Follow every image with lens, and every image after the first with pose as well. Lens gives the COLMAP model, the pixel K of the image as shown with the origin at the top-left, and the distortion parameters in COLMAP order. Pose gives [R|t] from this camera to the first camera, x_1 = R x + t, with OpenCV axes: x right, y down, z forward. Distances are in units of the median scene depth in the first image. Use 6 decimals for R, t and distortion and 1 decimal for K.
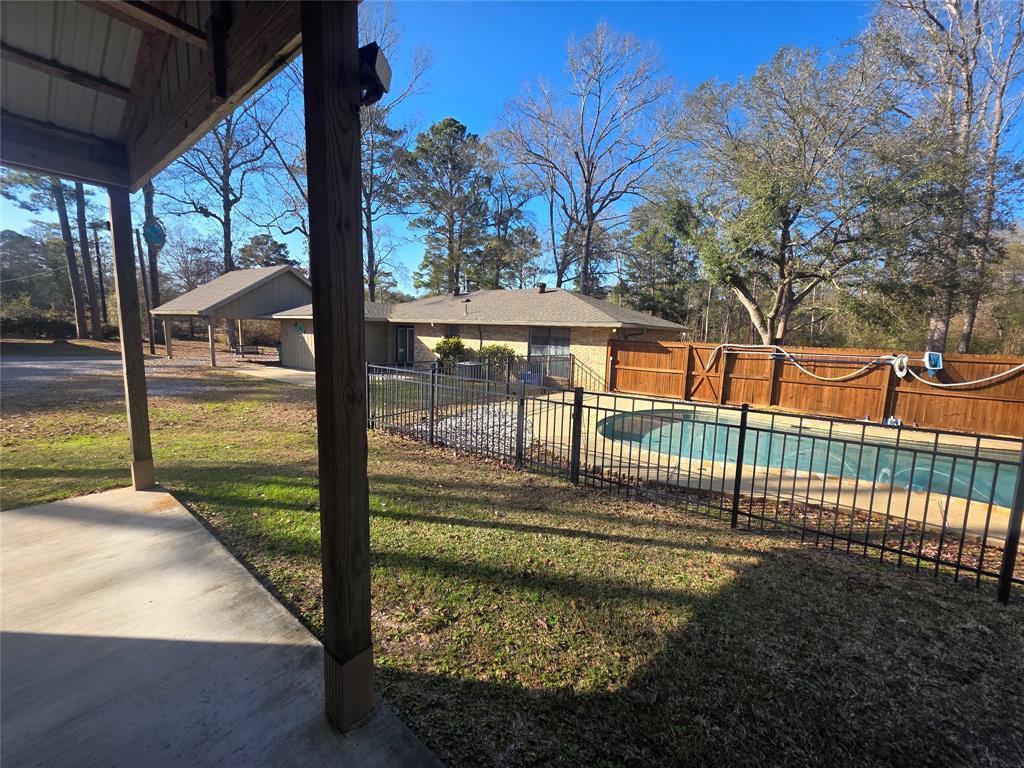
lens RADIAL K [[411.0, 0, 513.5], [0, 411.0, 386.6], [0, 0, 1]] dist [-0.000217, 0.000374]
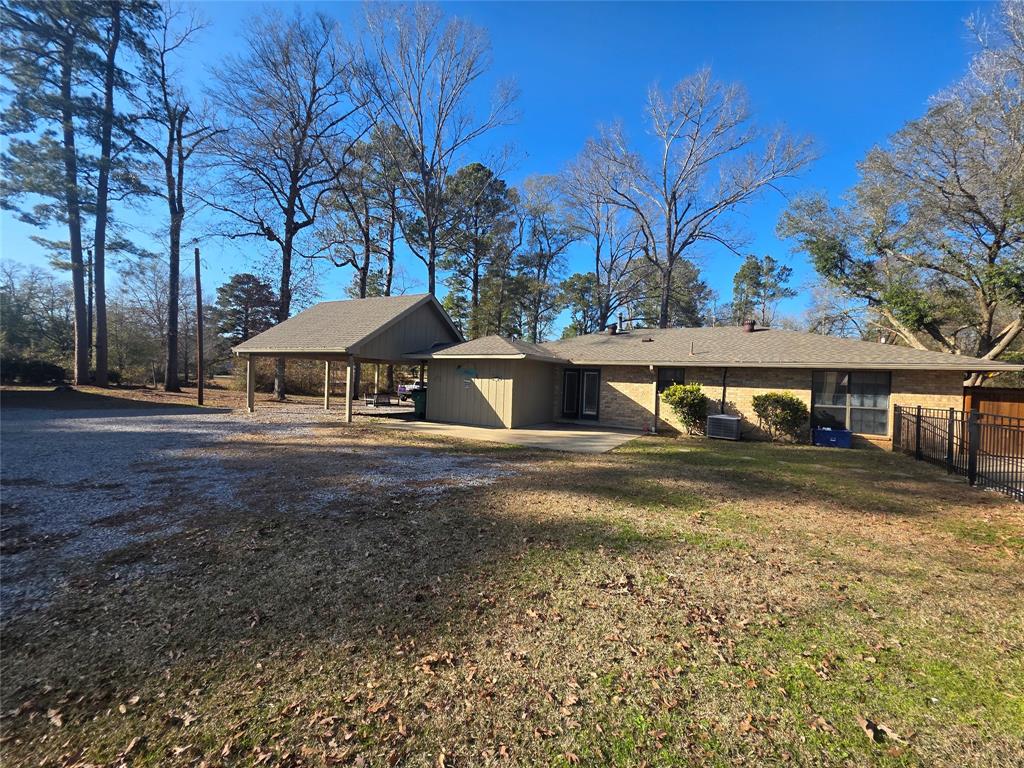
lens RADIAL K [[411.0, 0, 510.8], [0, 411.0, 383.8], [0, 0, 1]] dist [-0.000217, 0.000374]
pose [[0.994452, 0.001277, 0.105179, -0.346620], [0.011408, 0.992719, -0.119910, -0.018136], [-0.104566, 0.120445, 0.987197, 0.160441]]
